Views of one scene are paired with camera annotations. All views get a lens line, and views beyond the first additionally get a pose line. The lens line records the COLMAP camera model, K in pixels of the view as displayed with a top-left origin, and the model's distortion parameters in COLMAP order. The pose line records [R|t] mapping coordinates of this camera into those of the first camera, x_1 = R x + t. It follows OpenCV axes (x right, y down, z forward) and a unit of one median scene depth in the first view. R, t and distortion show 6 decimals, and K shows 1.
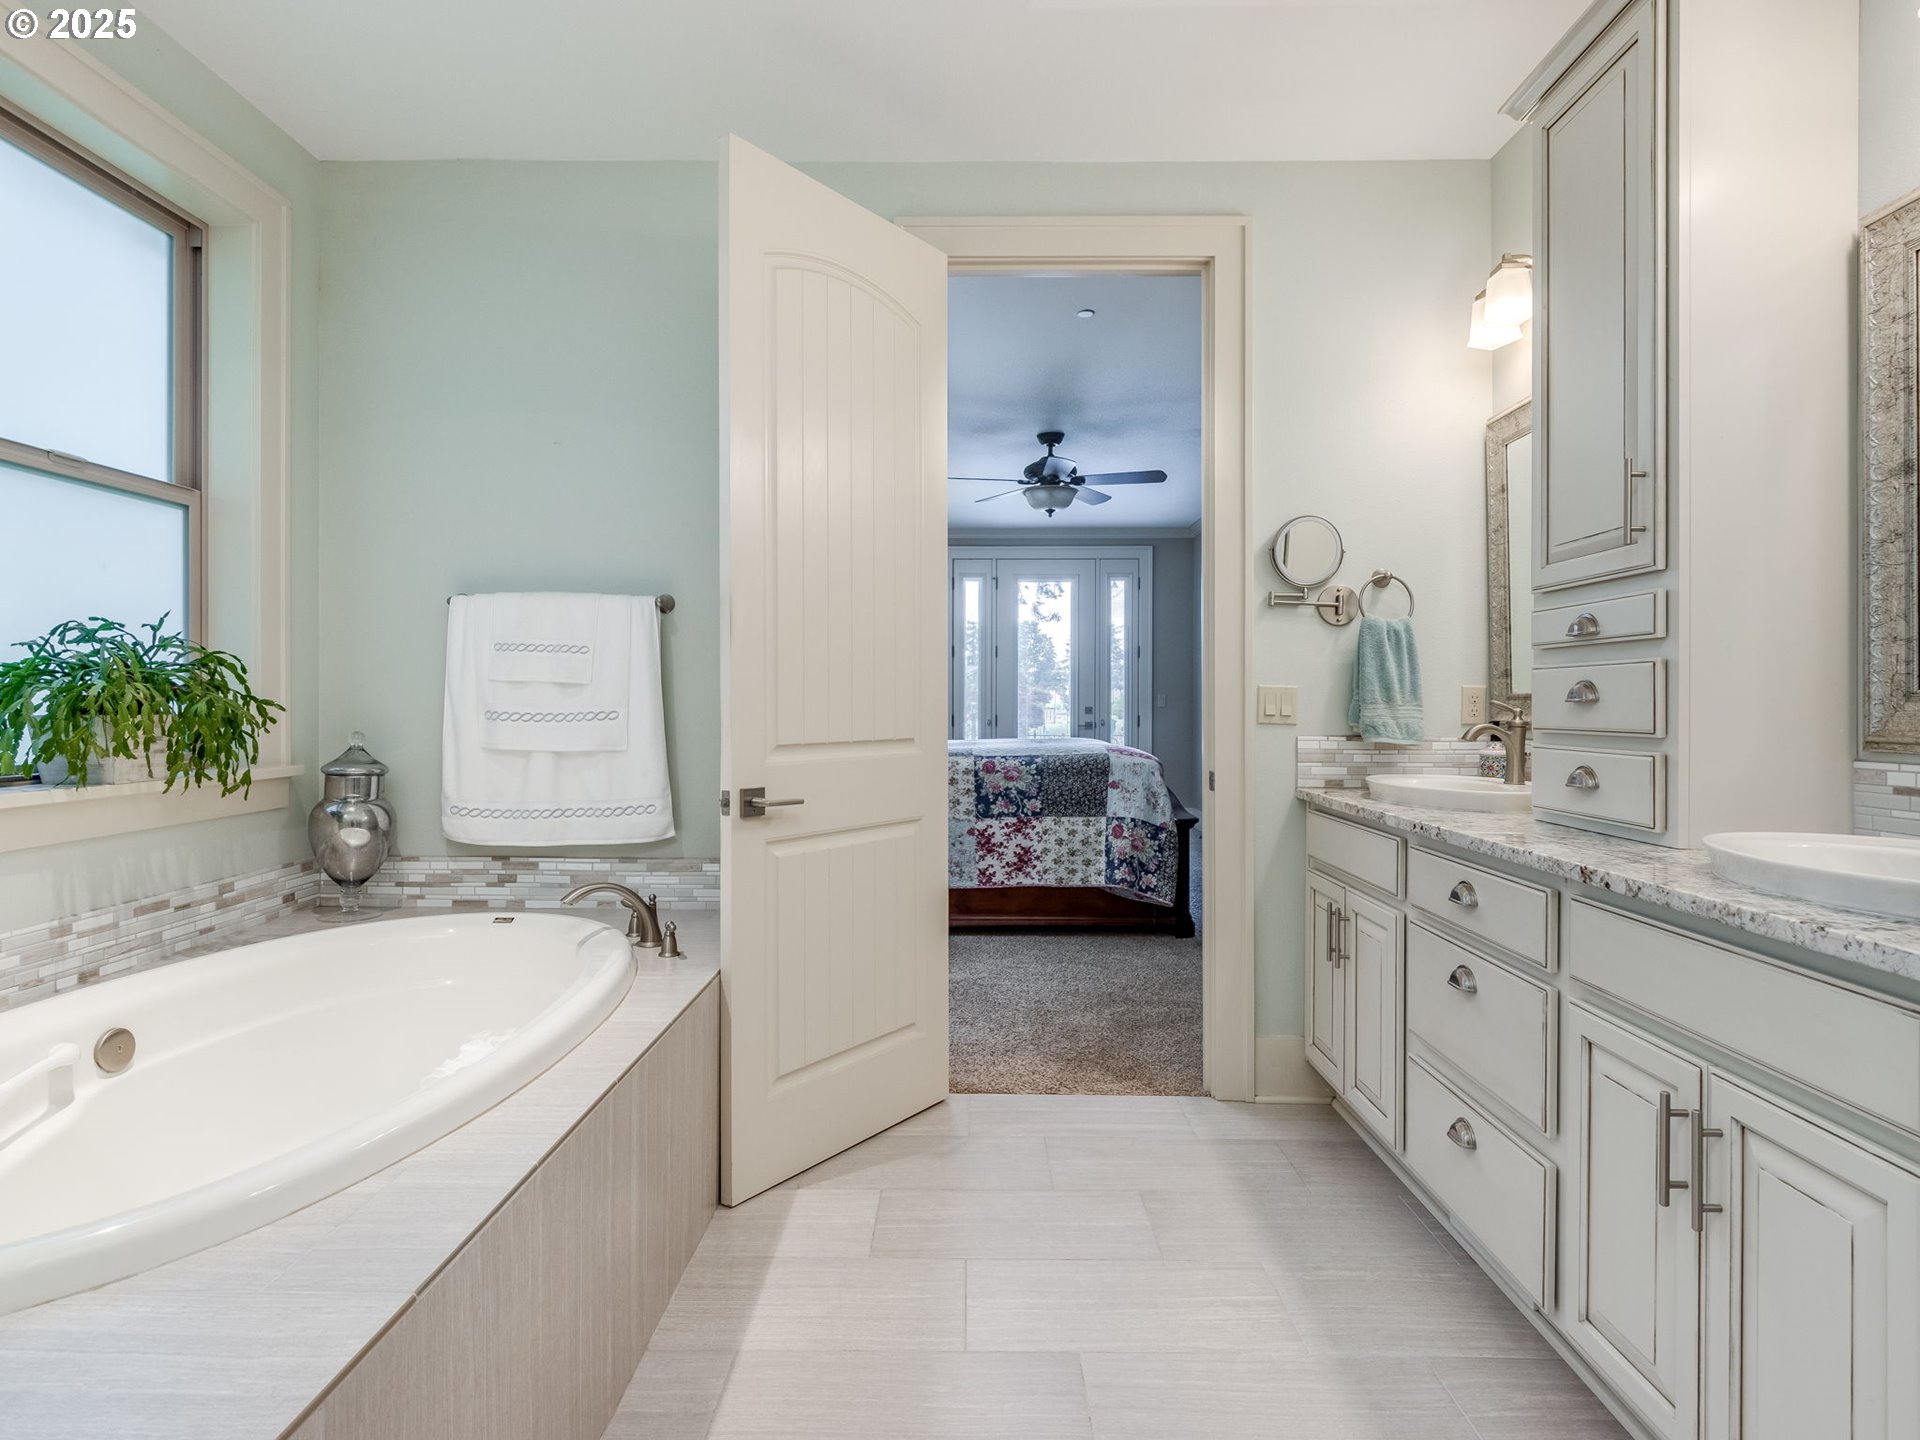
lens RADIAL K [[1007.4, 0, 962.1], [0, 1007.4, 705.4], [0, 0, 1]] dist [-0.000807, -0.002296]
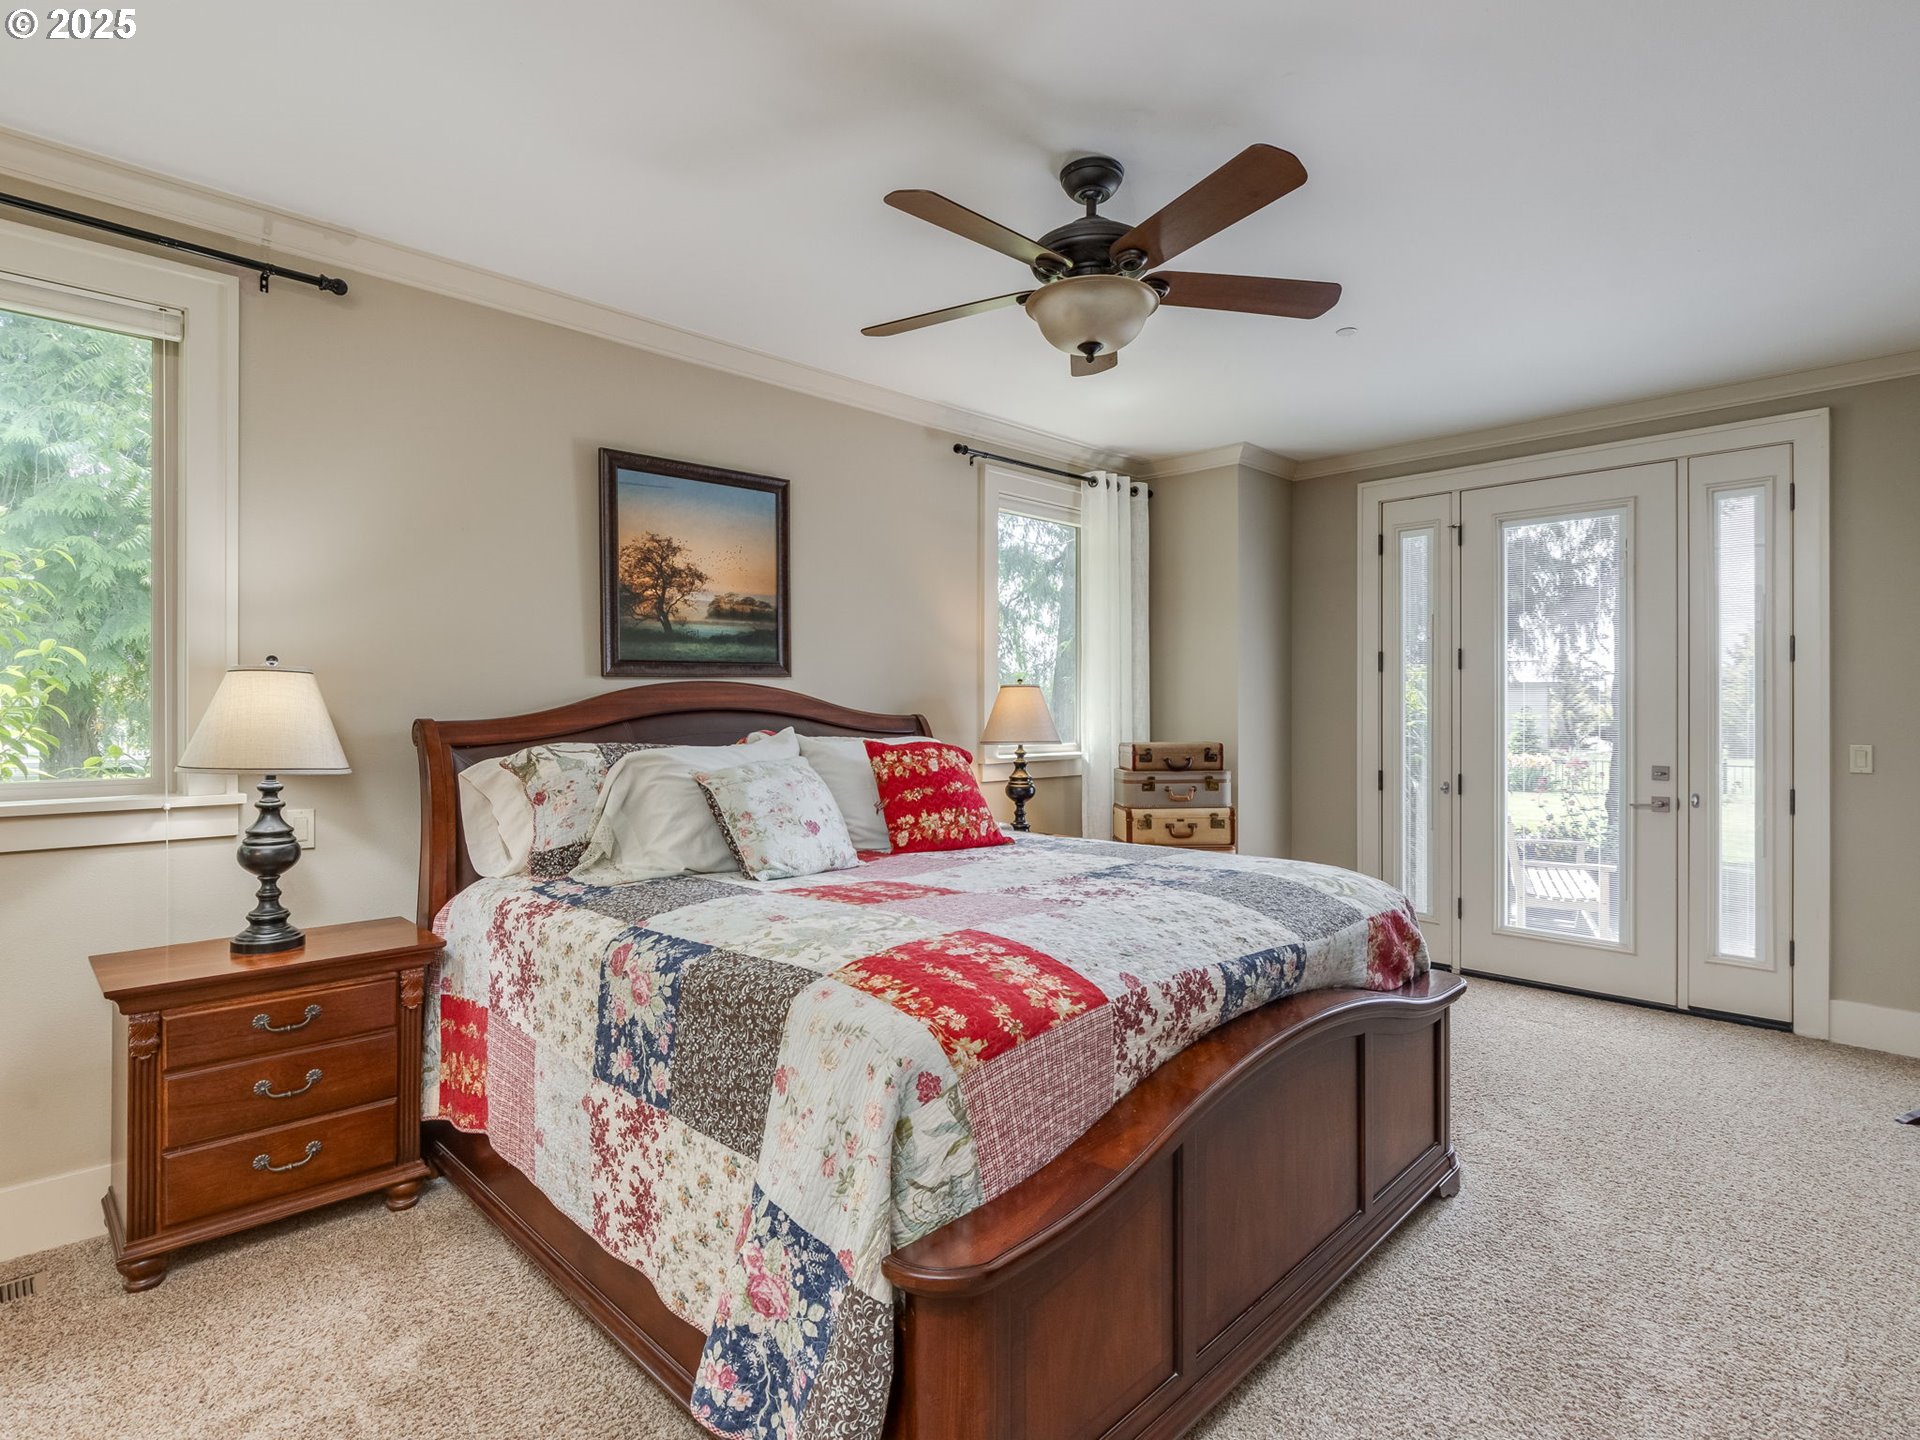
lens RADIAL K [[1007.4, 0, 957.6], [0, 1007.4, 716.3], [0, 0, 1]] dist [-0.000807, -0.002296]
pose [[0.717676, 0.002174, -0.696374, 0.426473], [-0.002770, 0.999996, 0.000268, -0.041927], [0.696372, 0.001737, 0.717679, 0.800947]]
